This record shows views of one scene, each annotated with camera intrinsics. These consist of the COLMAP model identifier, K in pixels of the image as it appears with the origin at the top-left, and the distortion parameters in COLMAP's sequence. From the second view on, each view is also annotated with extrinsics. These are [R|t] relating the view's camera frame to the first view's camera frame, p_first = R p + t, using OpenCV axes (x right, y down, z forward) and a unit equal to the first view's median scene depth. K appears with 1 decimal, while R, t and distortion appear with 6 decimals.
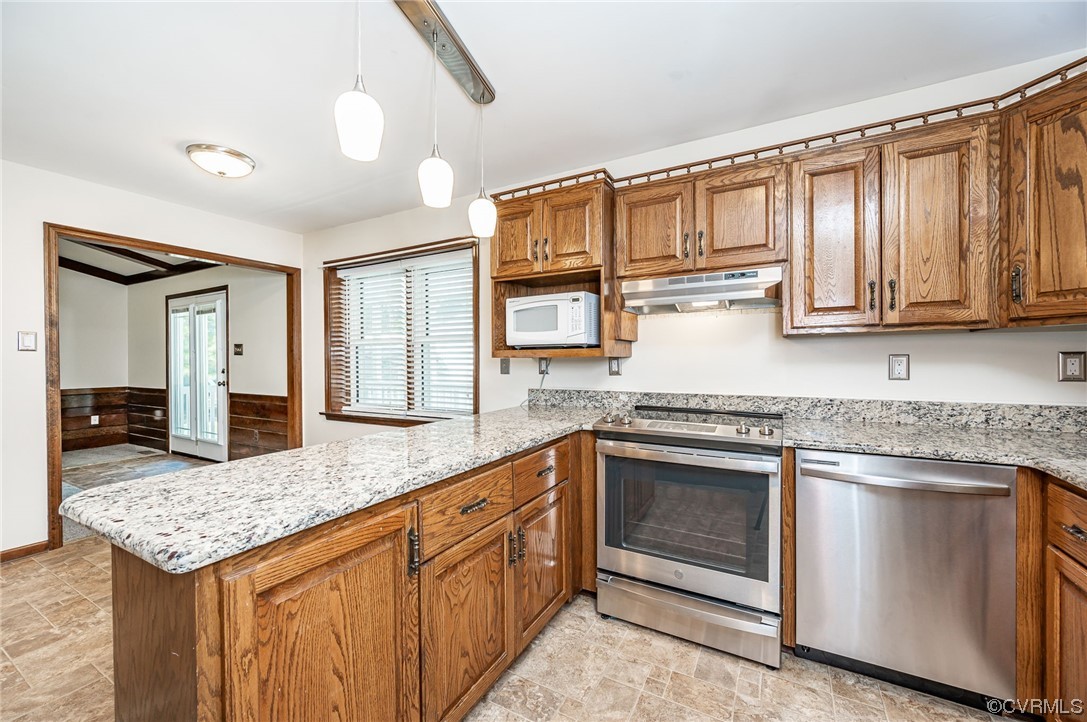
lens RADIAL K [[426.1, 0, 548.2], [0, 426.1, 360.7], [0, 0, 1]] dist [-0.006251, 0.000916]
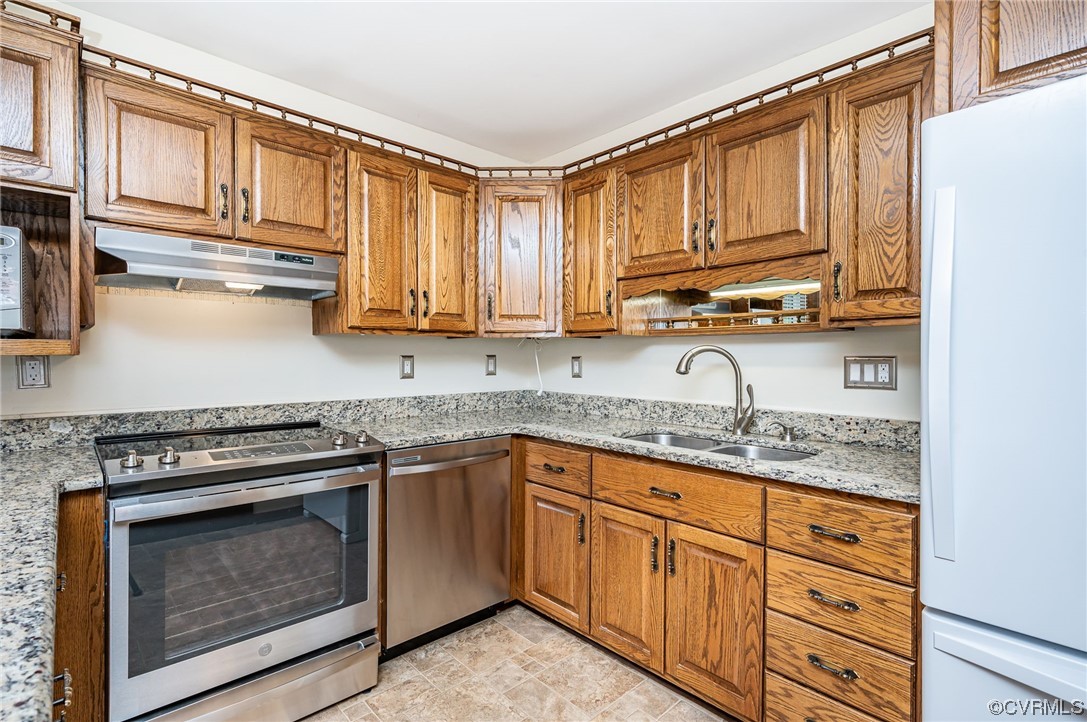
lens RADIAL K [[518.9, 0, 552.8], [0, 518.9, 357.7], [0, 0, 1]] dist [-0.002496, -0.000321]
pose [[0.291161, 0.002514, 0.956671, -0.358105], [-0.001421, 0.999997, -0.002196, -0.006610], [-0.956673, -0.000720, 0.291163, 0.219903]]
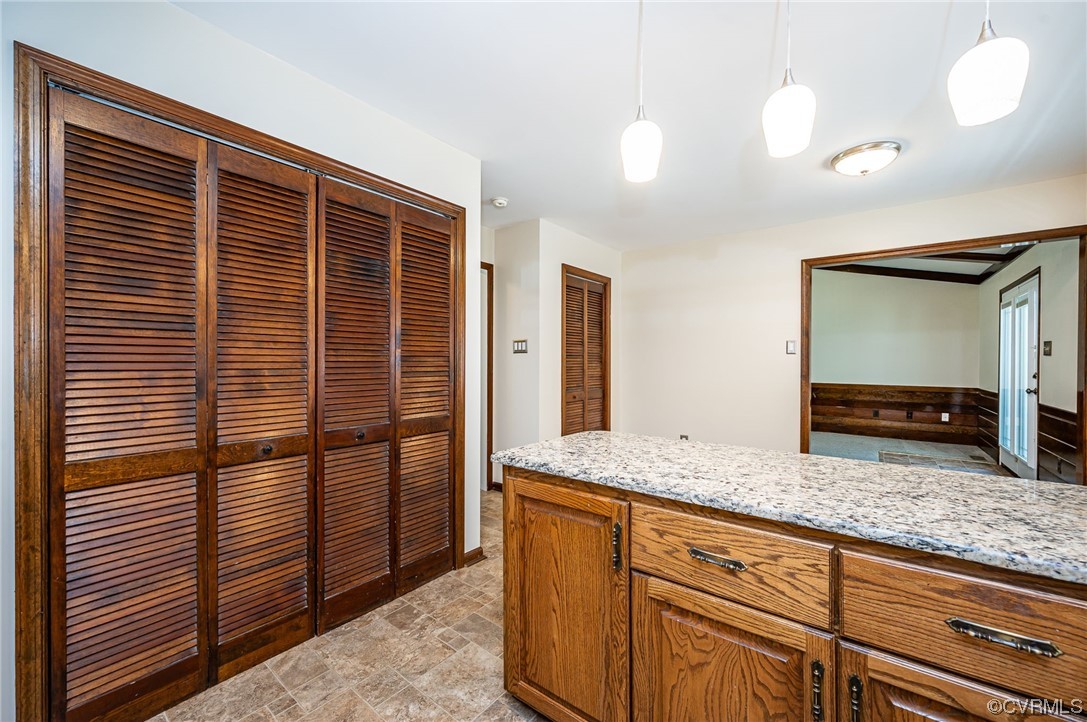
lens RADIAL K [[426.1, 0, 549.9], [0, 426.1, 364.8], [0, 0, 1]] dist [-0.006251, 0.000916]
pose [[-0.158558, 0.015073, -0.987235, 0.387111], [-0.007497, 0.999836, 0.016470, -0.005695], [0.987321, 0.010013, -0.158419, 0.532026]]
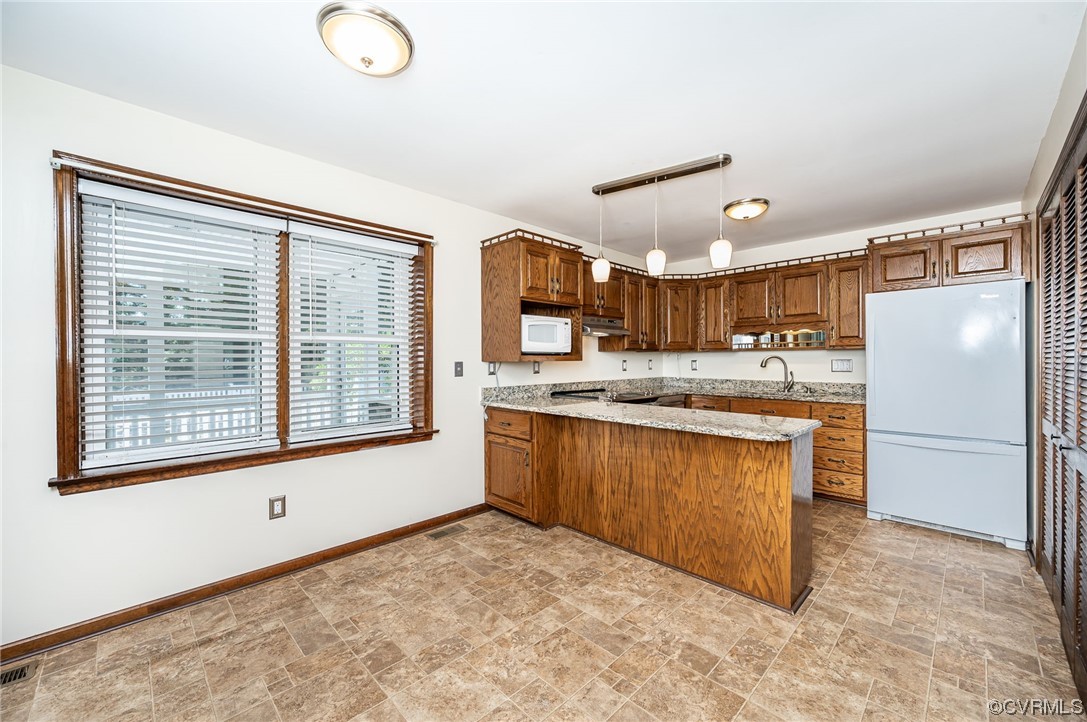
lens RADIAL K [[426.1, 0, 551.2], [0, 426.1, 357.6], [0, 0, 1]] dist [-0.006251, 0.000916]
pose [[0.273468, 0.011142, 0.961817, -1.560753], [0.005910, 0.999895, -0.013263, -0.000859], [-0.961863, 0.009311, 0.273373, 0.700677]]
